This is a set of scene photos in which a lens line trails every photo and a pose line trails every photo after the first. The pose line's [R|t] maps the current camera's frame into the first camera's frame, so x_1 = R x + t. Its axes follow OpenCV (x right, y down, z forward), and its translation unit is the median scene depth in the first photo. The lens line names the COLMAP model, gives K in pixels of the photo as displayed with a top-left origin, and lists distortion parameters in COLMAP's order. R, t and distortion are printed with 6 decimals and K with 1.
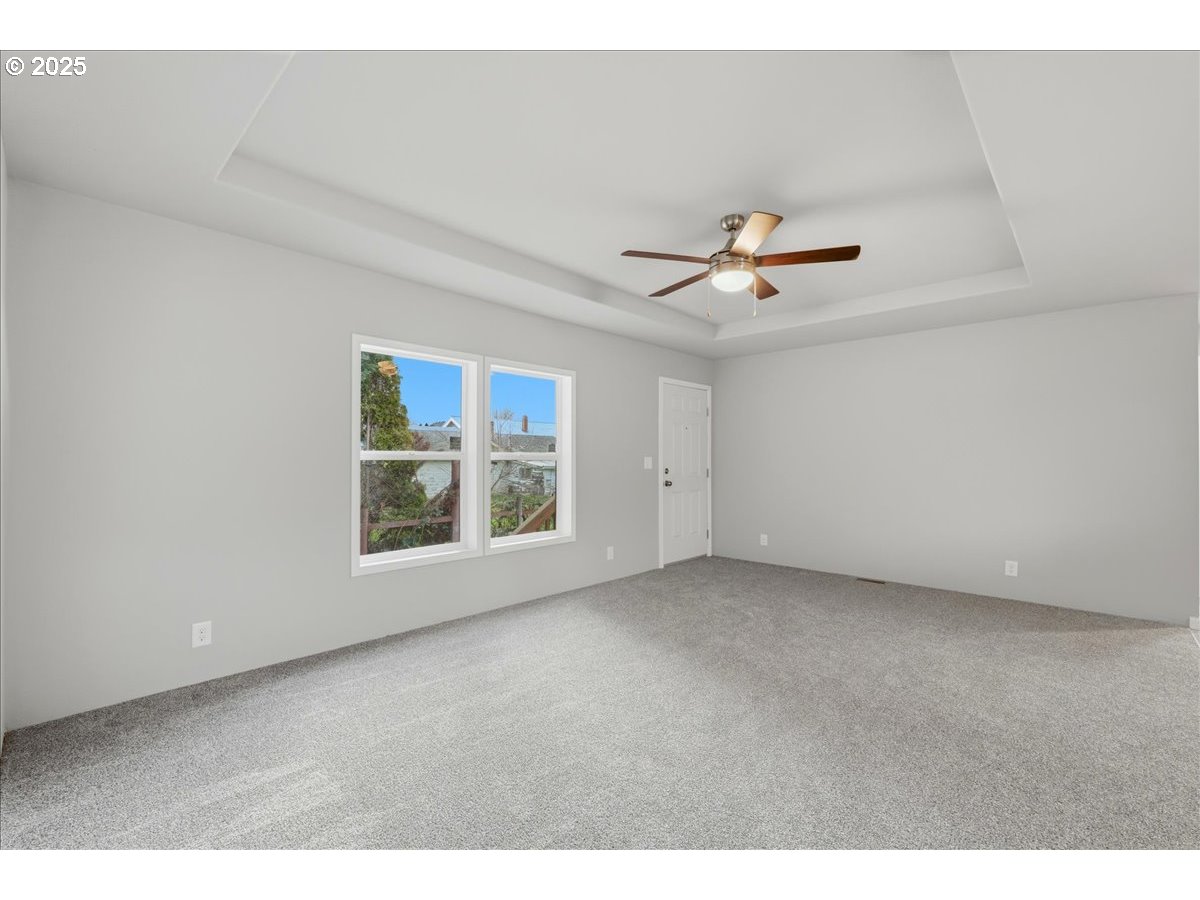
lens RADIAL K [[520.3, 0, 600.0], [0, 520.3, 450.0], [0, 0, 1]] dist [0.001146, 0.000063]
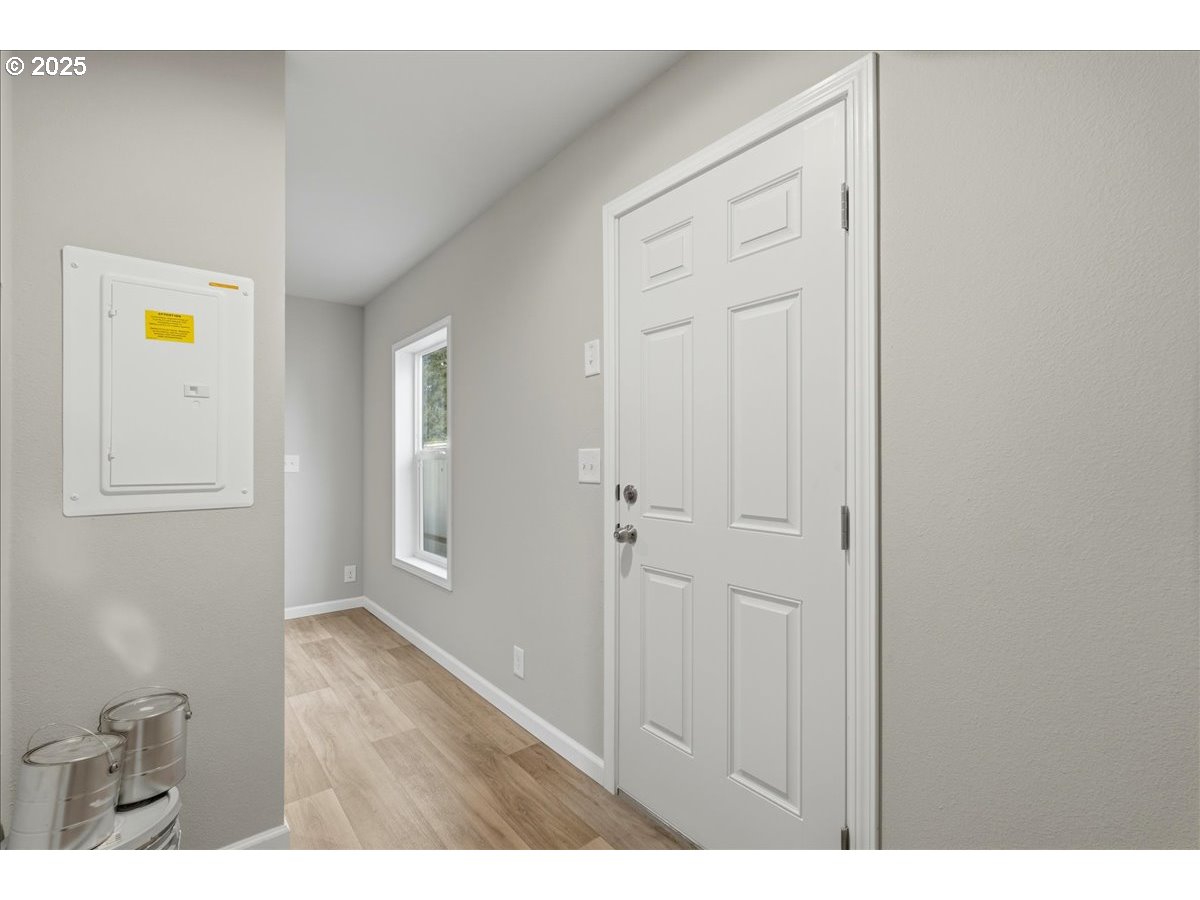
lens RADIAL K [[520.3, 0, 600.0], [0, 520.3, 450.0], [0, 0, 1]] dist [0.001146, 0.000063]
pose [[-0.148357, -0.008731, -0.988895, 0.446553], [0.019475, 0.999741, -0.011749, 0.017043], [0.988742, -0.021002, -0.148148, 1.044659]]
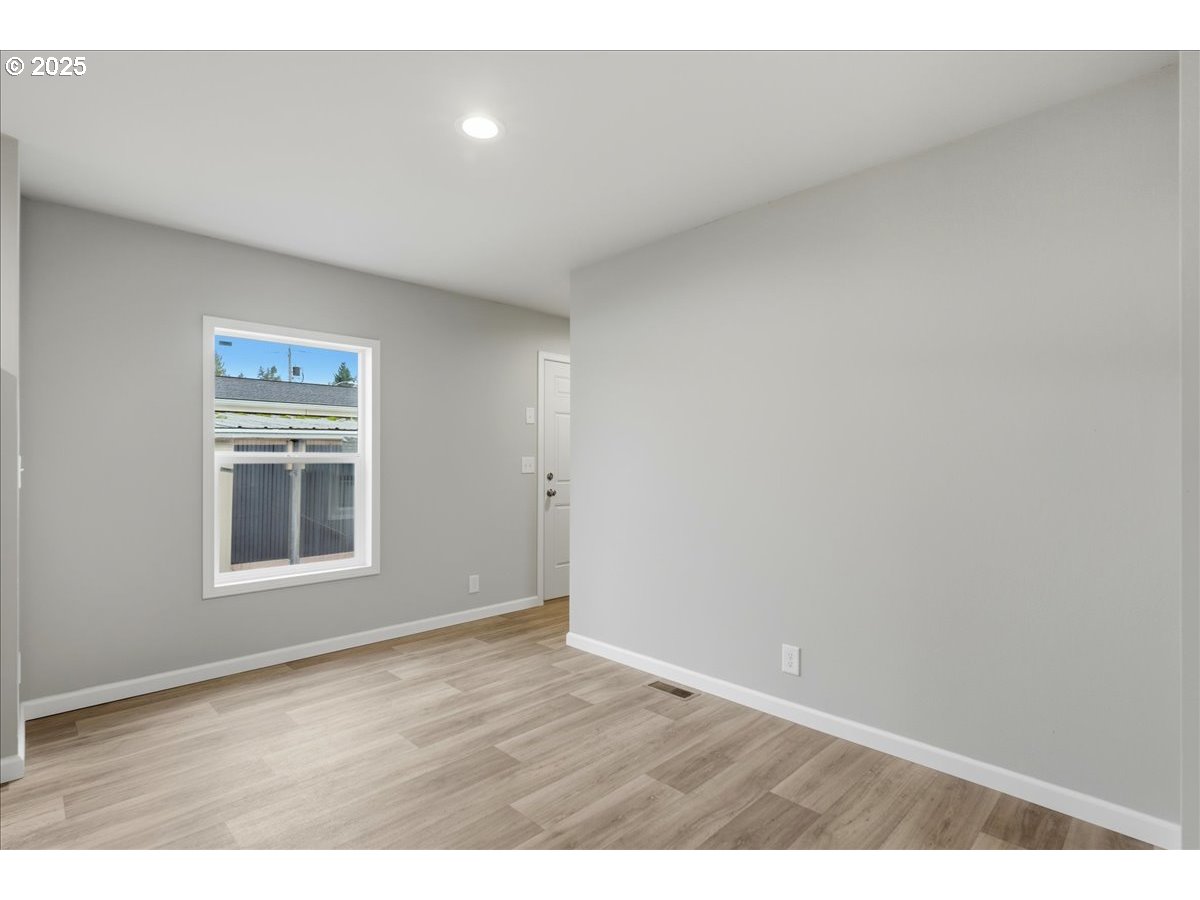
lens RADIAL K [[483.1, 0, 600.0], [0, 483.1, 450.0], [0, 0, 1]] dist [0.000170, -0.000001]
pose [[0.992386, -0.003102, -0.123129, 0.292606], [0.002356, 0.999978, -0.006203, 0.006042], [0.123145, 0.005866, 0.992371, 0.312297]]
